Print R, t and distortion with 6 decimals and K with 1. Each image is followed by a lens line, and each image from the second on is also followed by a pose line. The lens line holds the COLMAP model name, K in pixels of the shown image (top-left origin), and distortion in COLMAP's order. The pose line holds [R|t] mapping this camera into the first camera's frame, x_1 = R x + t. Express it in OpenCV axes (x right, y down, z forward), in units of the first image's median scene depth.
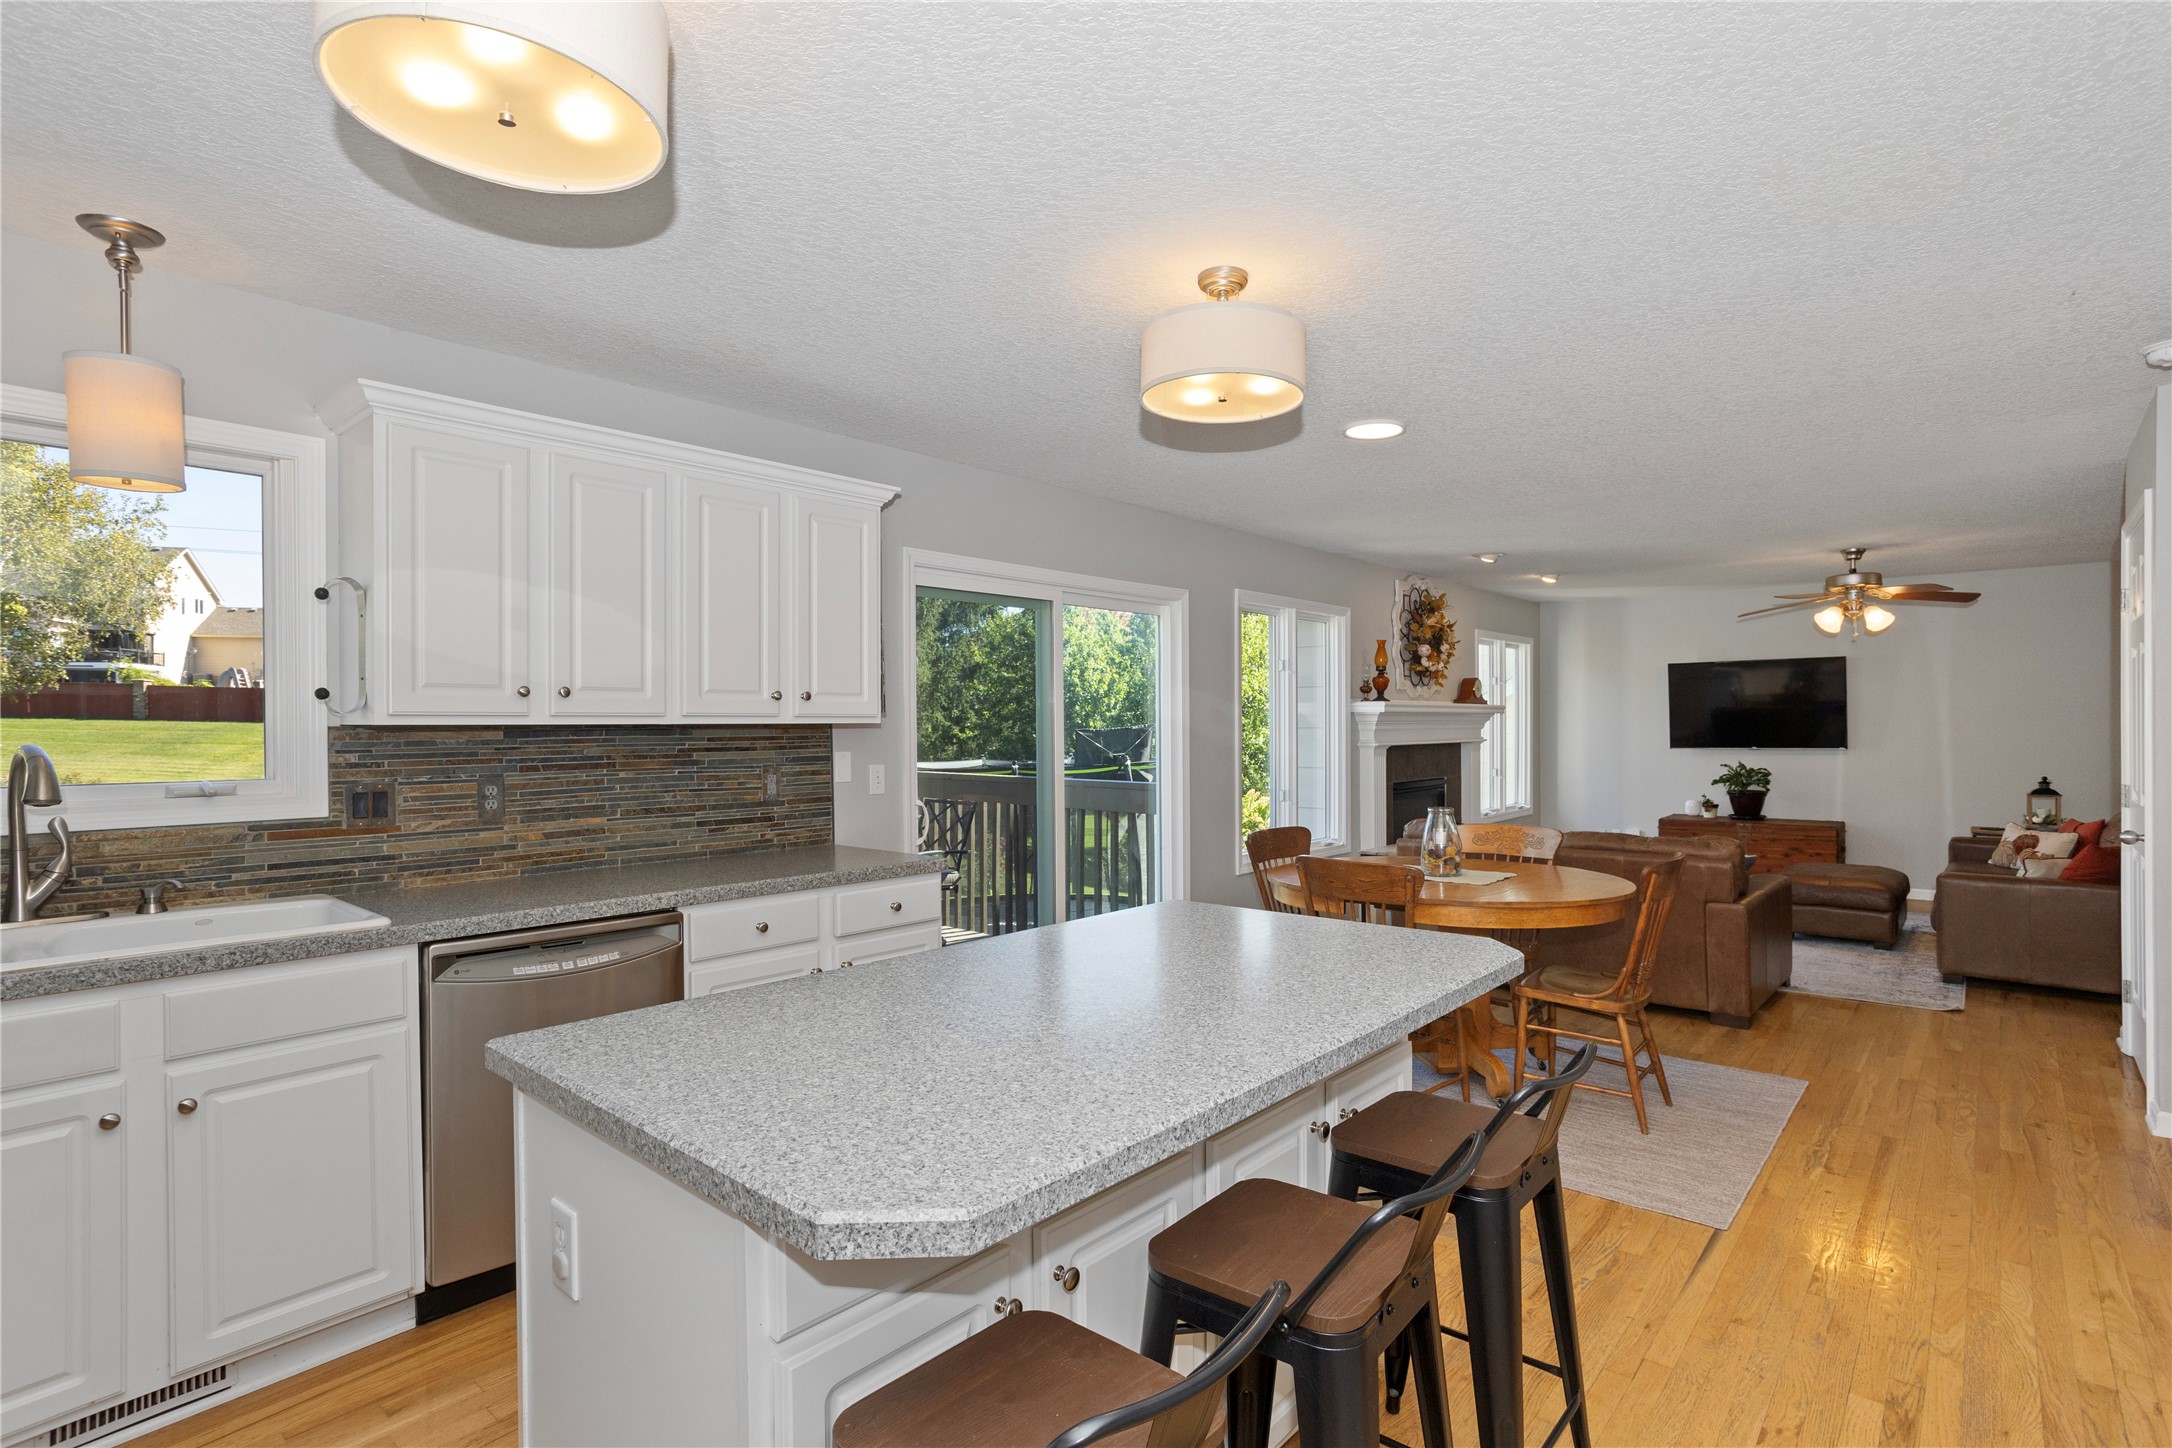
lens RADIAL K [[1067.6, 0, 1087.4], [0, 1067.6, 730.9], [0, 0, 1]] dist [-0.049415, 0.034070]
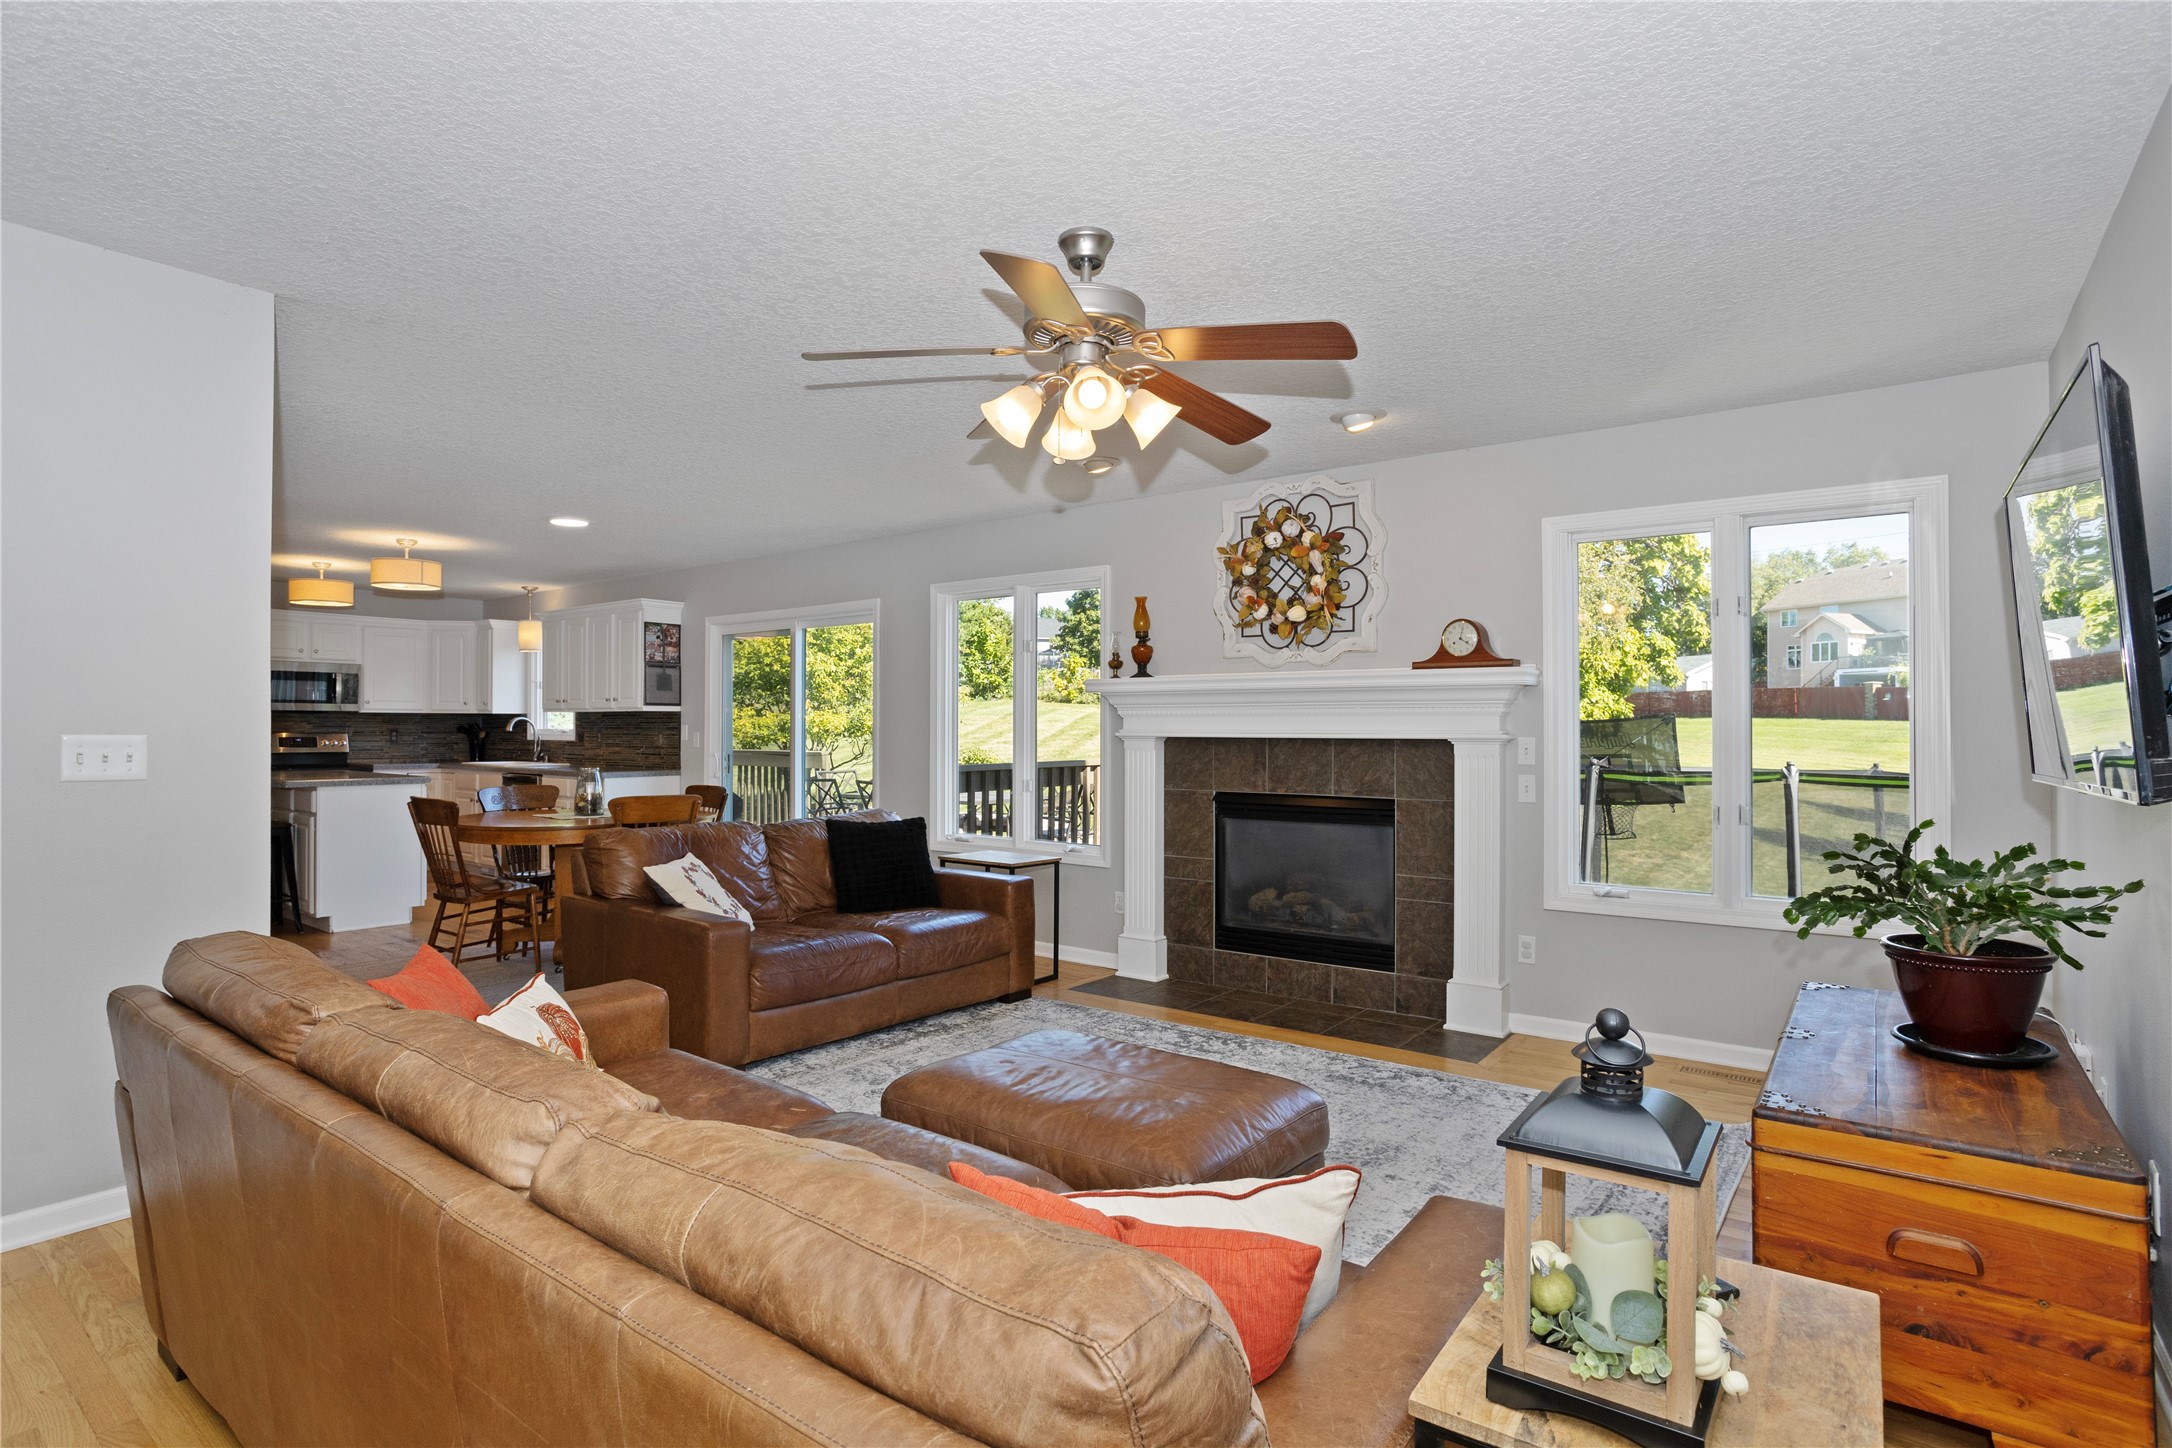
lens RADIAL K [[1096.9, 0, 1087.5], [0, 1096.9, 727.3], [0, 0, 1]] dist [-0.057600, 0.033662]
pose [[0.063669, 0.004318, -0.997962, 2.024370], [-0.009058, 0.999952, 0.003749, 0.009369], [0.997930, 0.008801, 0.063705, 1.748661]]
